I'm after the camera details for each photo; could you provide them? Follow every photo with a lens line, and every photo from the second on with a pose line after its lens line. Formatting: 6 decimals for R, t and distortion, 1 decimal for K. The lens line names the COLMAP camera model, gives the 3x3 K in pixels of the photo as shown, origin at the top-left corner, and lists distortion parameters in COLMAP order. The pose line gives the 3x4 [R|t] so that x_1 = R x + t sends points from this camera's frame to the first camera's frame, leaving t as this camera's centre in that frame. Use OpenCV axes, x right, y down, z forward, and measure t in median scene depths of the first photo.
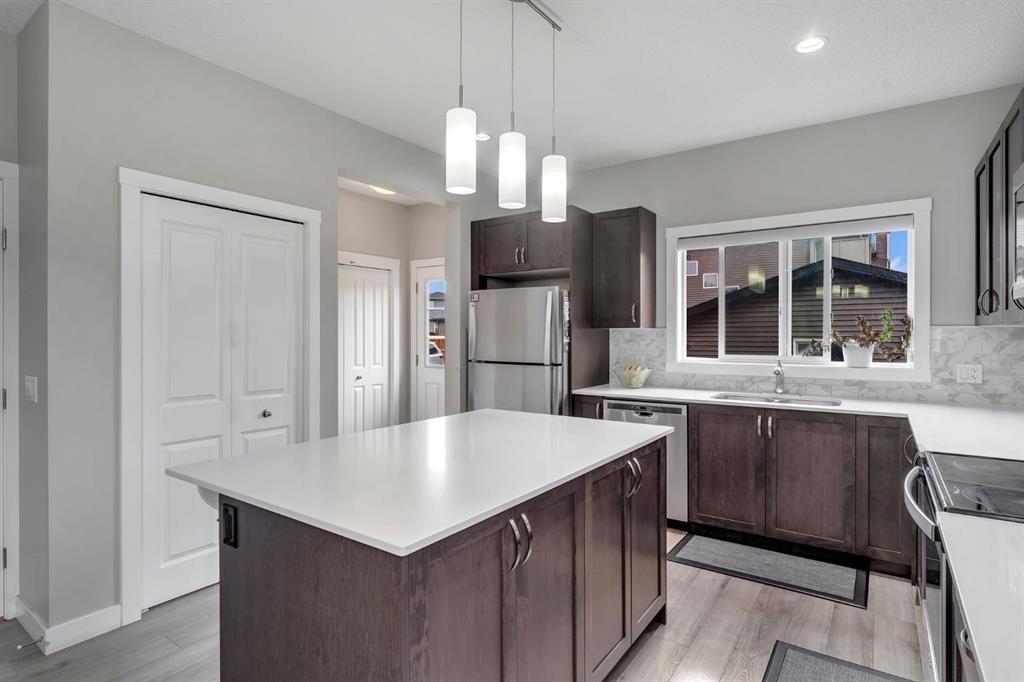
lens RADIAL K [[502.1, 0, 510.3], [0, 502.1, 340.5], [0, 0, 1]] dist [-0.000495, -0.001106]
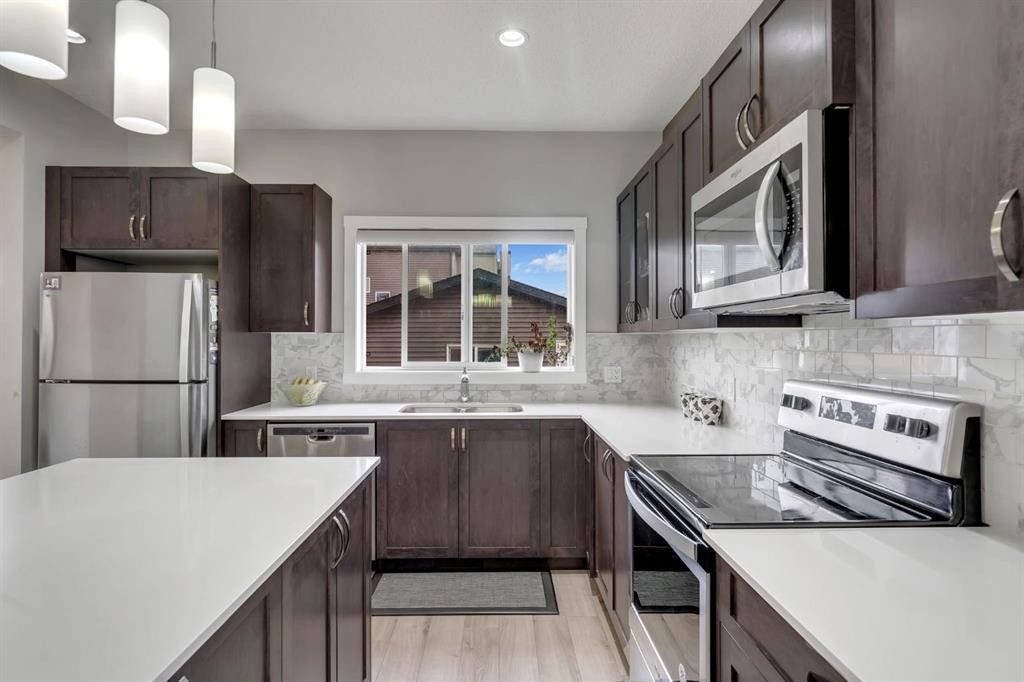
lens RADIAL K [[547.5, 0, 512.6], [0, 547.5, 335.6], [0, 0, 1]] dist [-0.002815, 0.000395]
pose [[0.806710, 0.005555, 0.590921, -0.010661], [0.005981, 0.999828, -0.017565, -0.002164], [-0.590917, 0.017704, 0.806538, 0.108020]]
